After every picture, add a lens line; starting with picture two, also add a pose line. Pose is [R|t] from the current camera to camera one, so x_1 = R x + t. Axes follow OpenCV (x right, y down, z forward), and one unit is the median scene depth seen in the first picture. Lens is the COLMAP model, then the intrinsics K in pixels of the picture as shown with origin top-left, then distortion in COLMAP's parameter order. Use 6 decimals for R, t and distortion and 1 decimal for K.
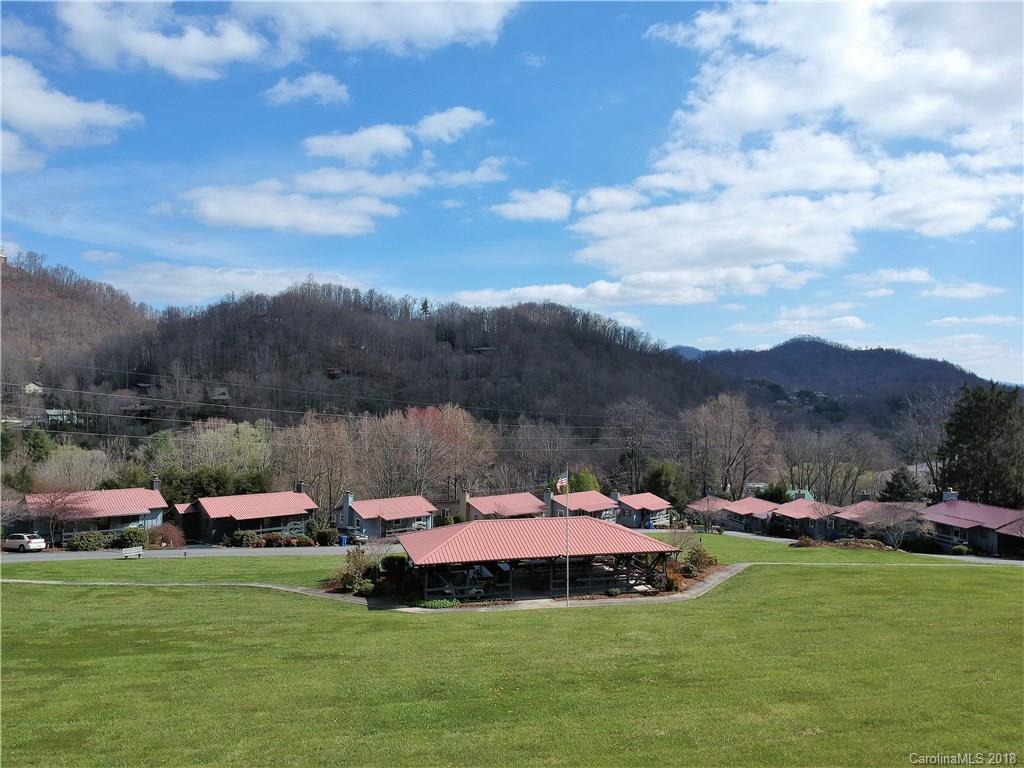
lens RADIAL K [[748.6, 0, 521.3], [0, 748.6, 388.1], [0, 0, 1]] dist [0.094128, -0.162636]
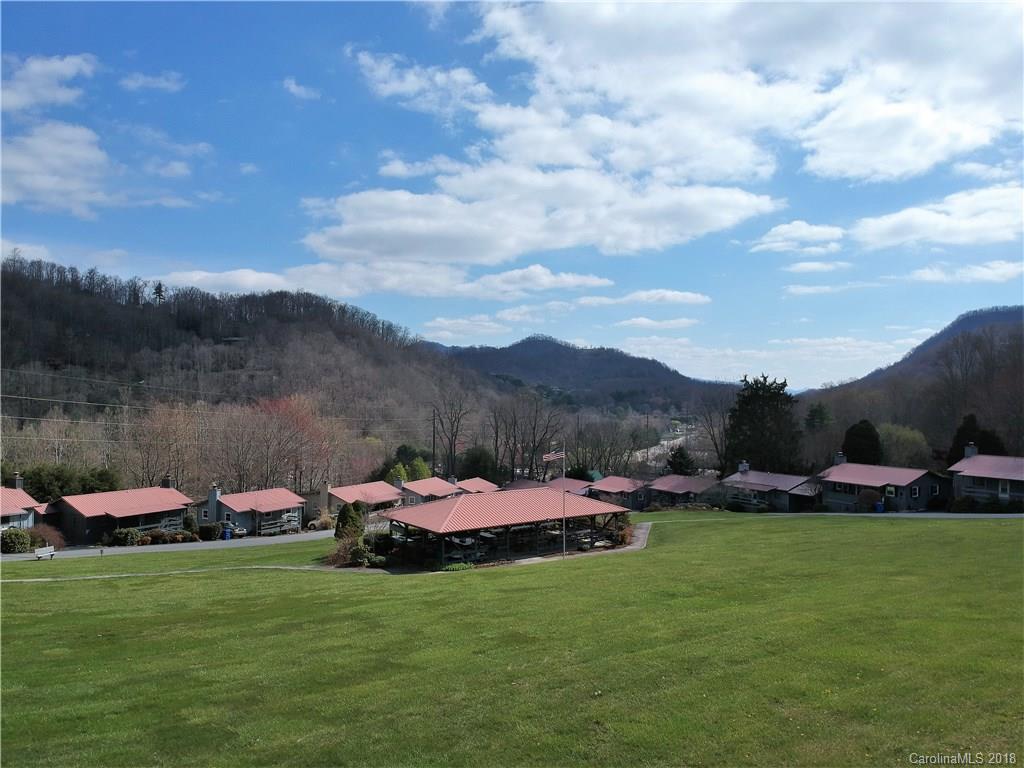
lens RADIAL K [[748.6, 0, 521.3], [0, 748.6, 388.1], [0, 0, 1]] dist [0.094128, -0.162636]
pose [[0.943527, 0.001344, 0.331294, -0.140433], [-0.003923, 0.999967, 0.007115, 0.003135], [-0.331273, -0.008013, 0.943501, -0.035133]]
